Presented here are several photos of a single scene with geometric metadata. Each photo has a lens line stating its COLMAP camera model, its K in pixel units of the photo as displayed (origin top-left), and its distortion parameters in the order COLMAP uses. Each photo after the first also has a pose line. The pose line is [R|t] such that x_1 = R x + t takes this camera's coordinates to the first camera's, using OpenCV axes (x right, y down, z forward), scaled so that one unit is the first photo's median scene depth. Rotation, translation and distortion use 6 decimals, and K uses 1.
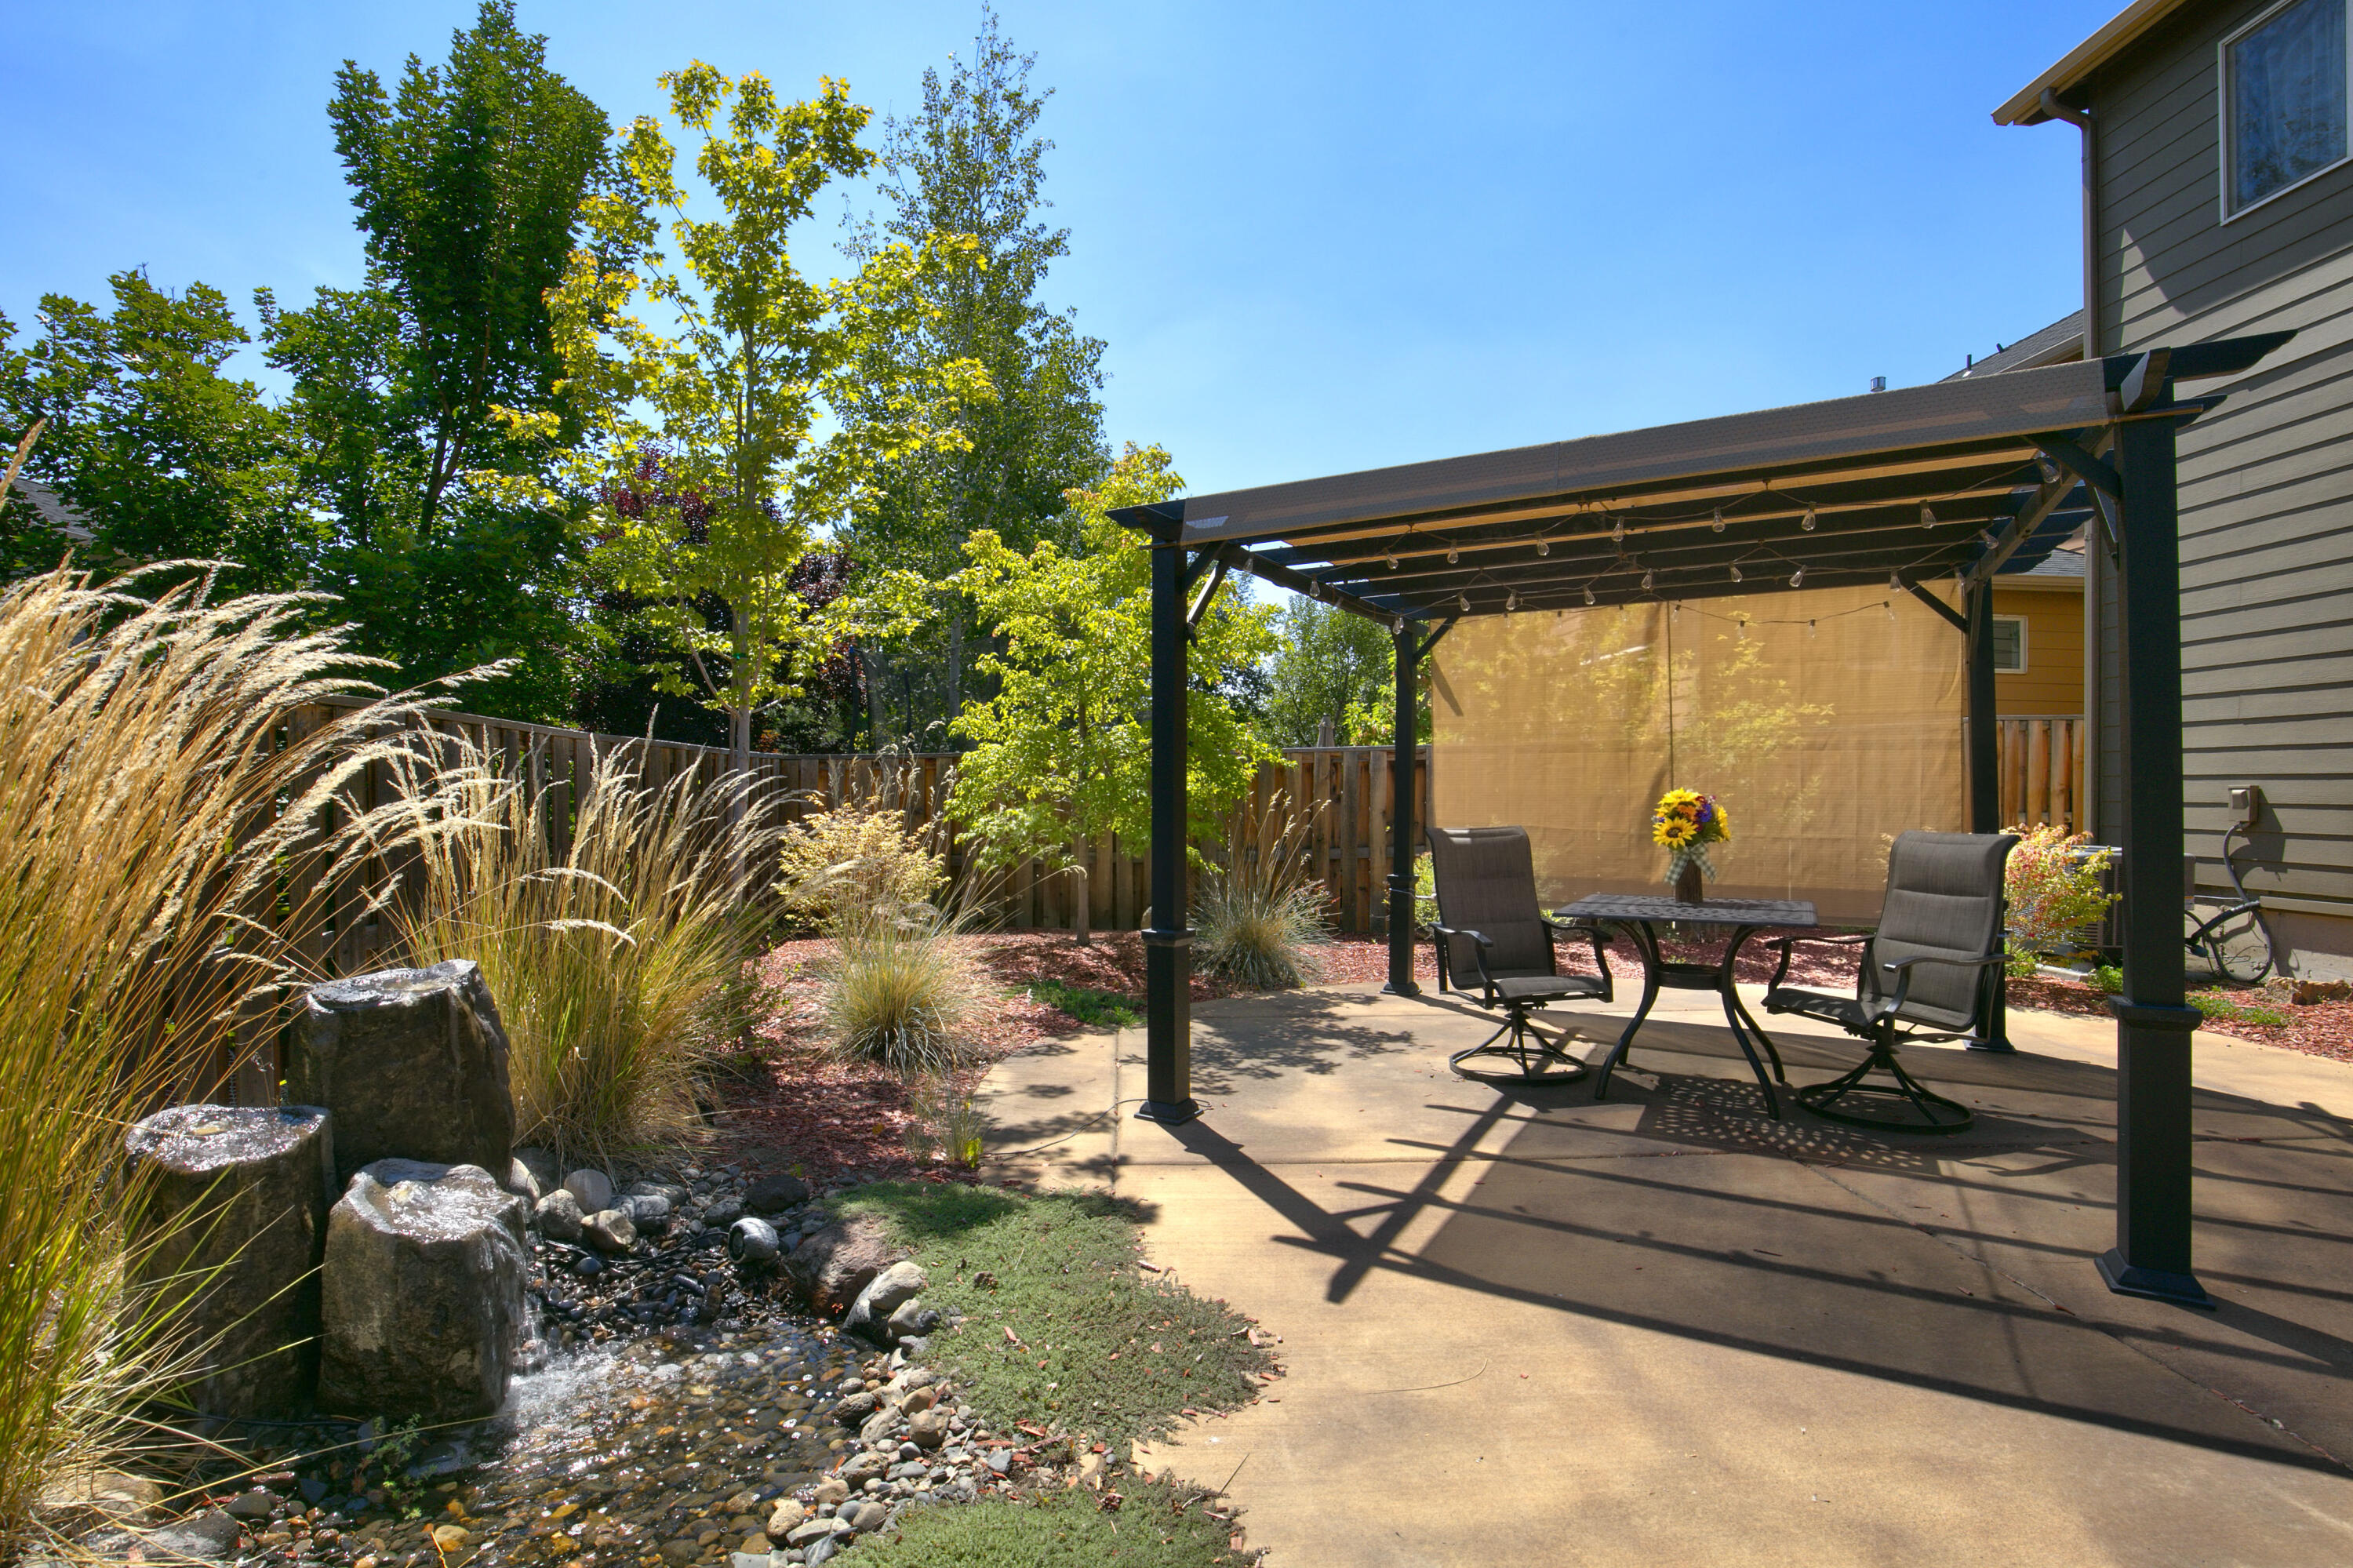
lens RADIAL K [[1073.0, 0, 1180.5], [0, 1073.0, 790.9], [0, 0, 1]] dist [-0.028633, 0.001005]
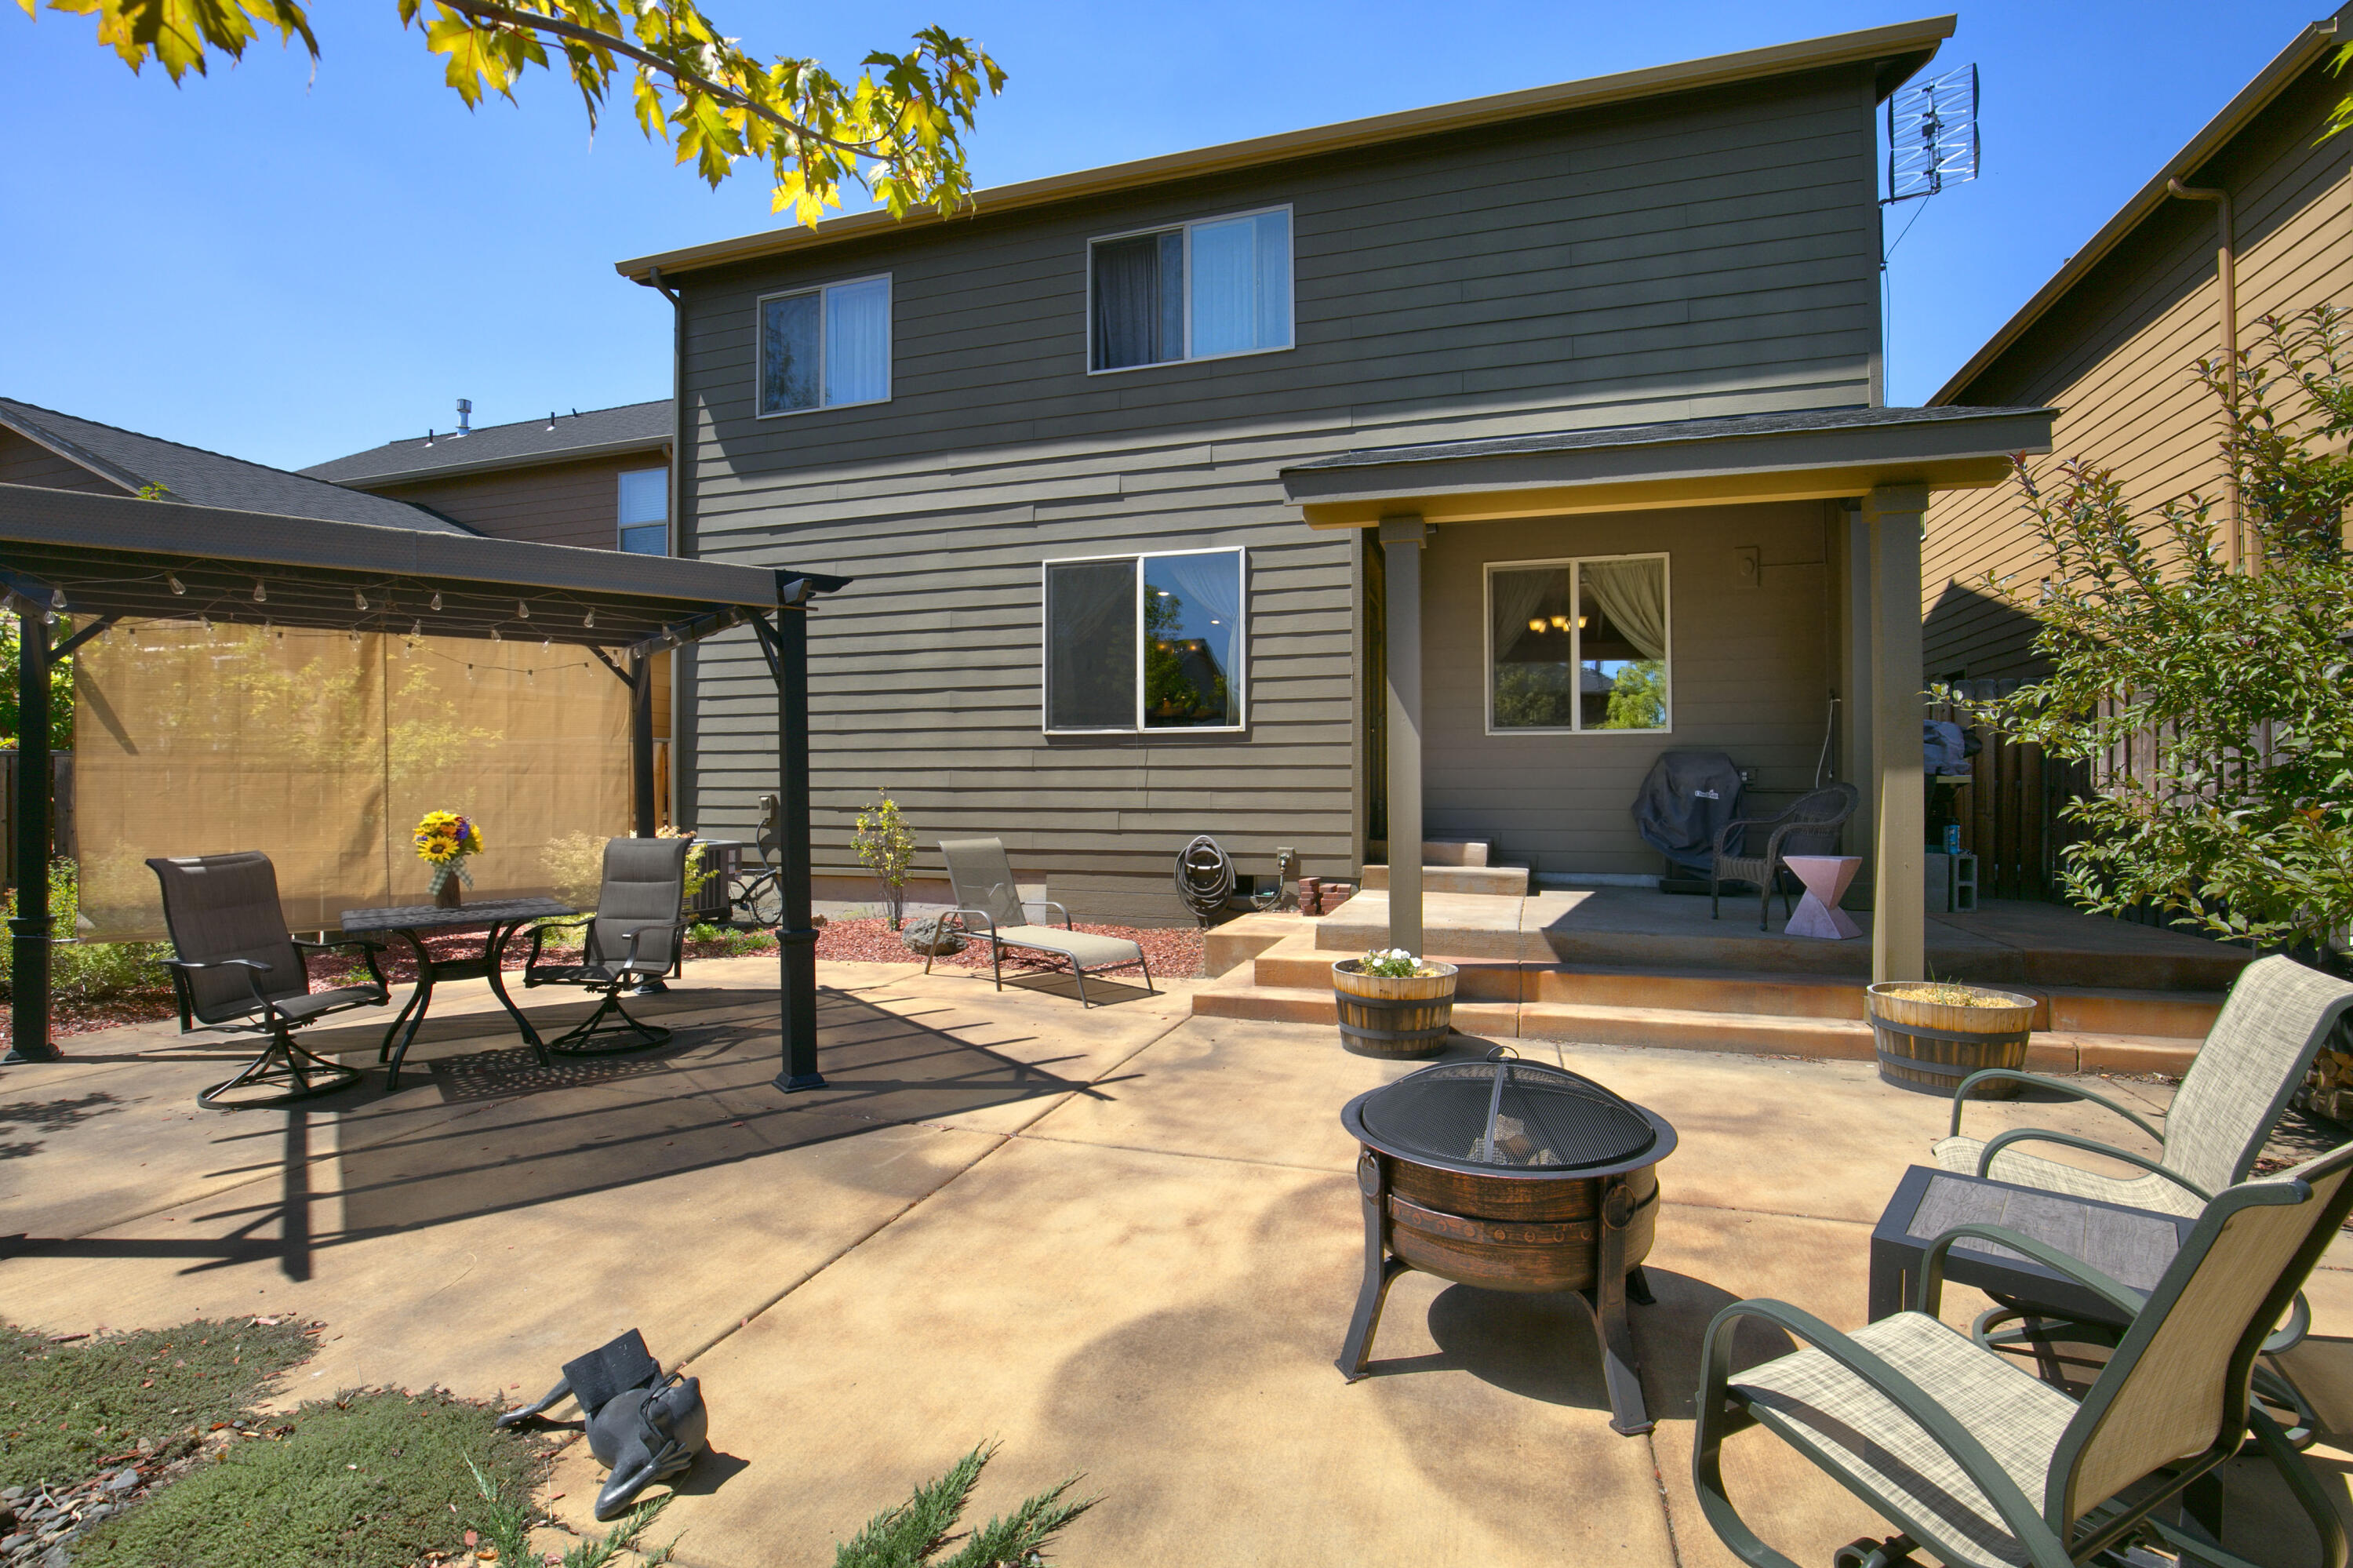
lens RADIAL K [[1073.0, 0, 1180.5], [0, 1073.0, 790.9], [0, 0, 1]] dist [-0.028633, 0.001005]
pose [[0.350660, -0.008742, 0.936462, -0.371270], [0.005538, 0.999958, 0.007261, -0.031275], [-0.936486, 0.002640, 0.350694, -0.178034]]
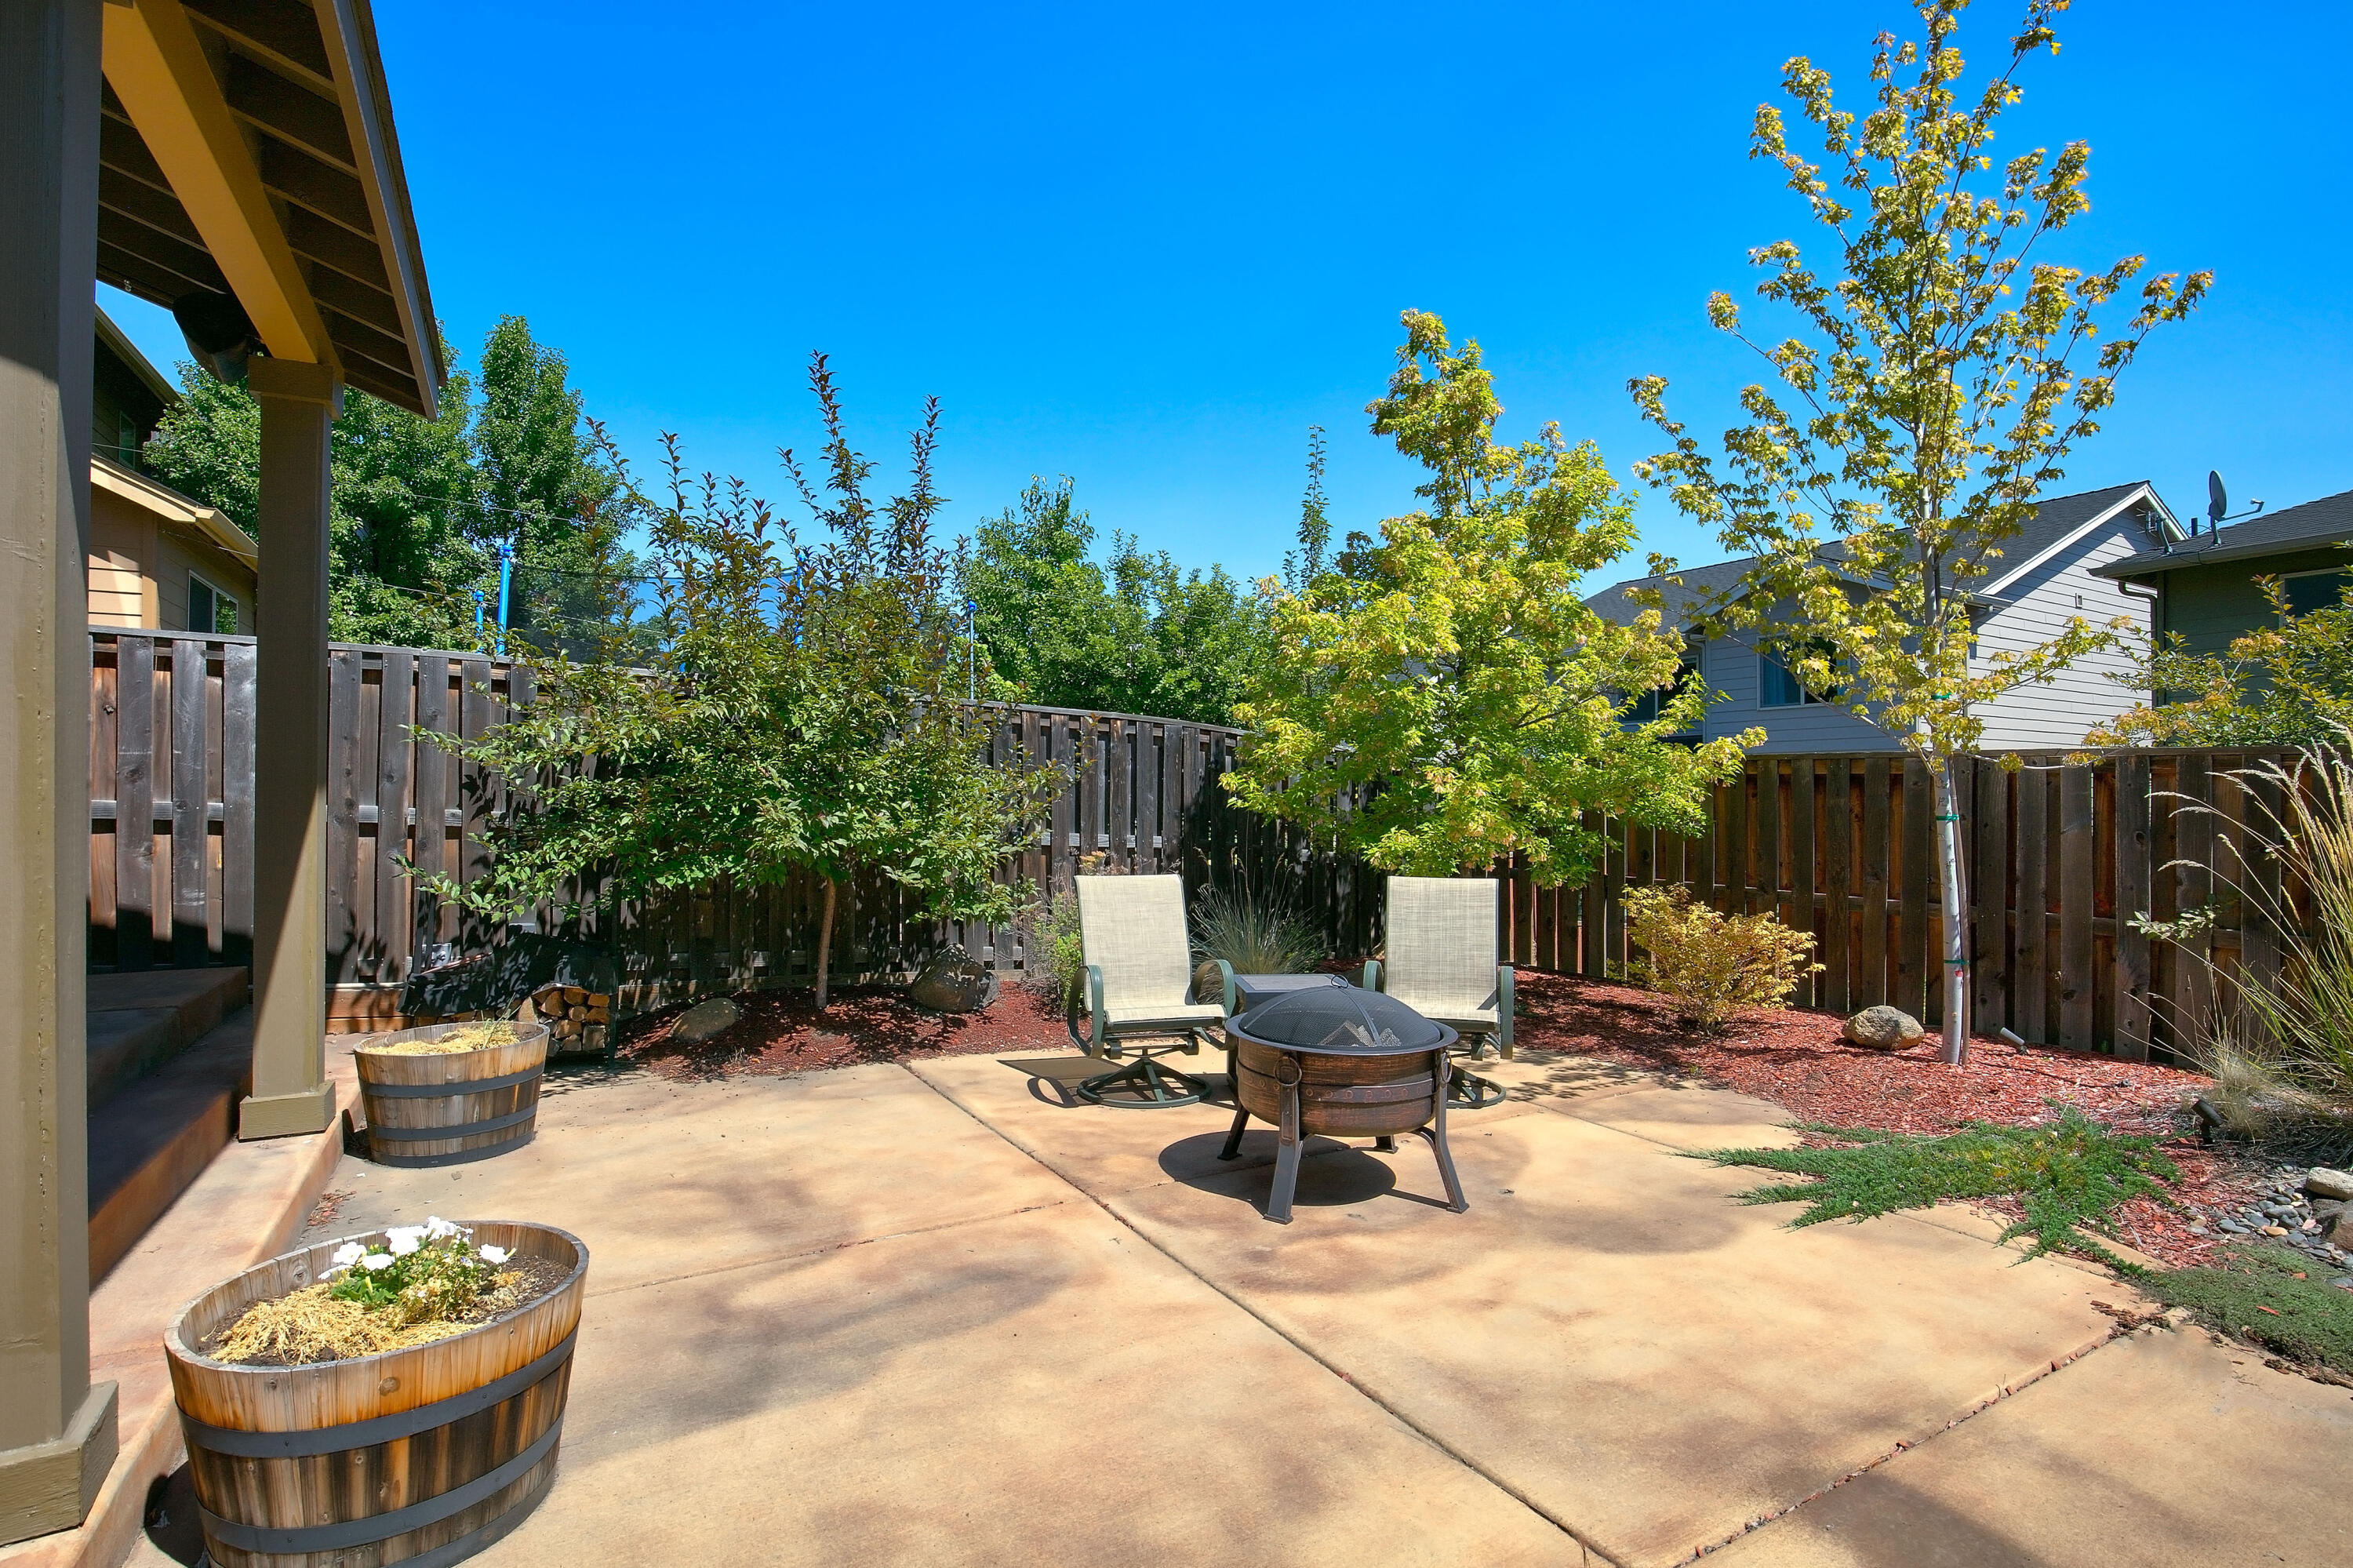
lens RADIAL K [[1129.7, 0, 1176.5], [0, 1129.7, 784.0], [0, 0, 1]] dist [-0.023636, 0.000146]
pose [[-0.886241, -0.016643, -0.462926, 0.928507], [-0.011686, 0.999840, -0.013573, -0.018598], [0.463077, -0.006619, -0.886293, 0.660178]]
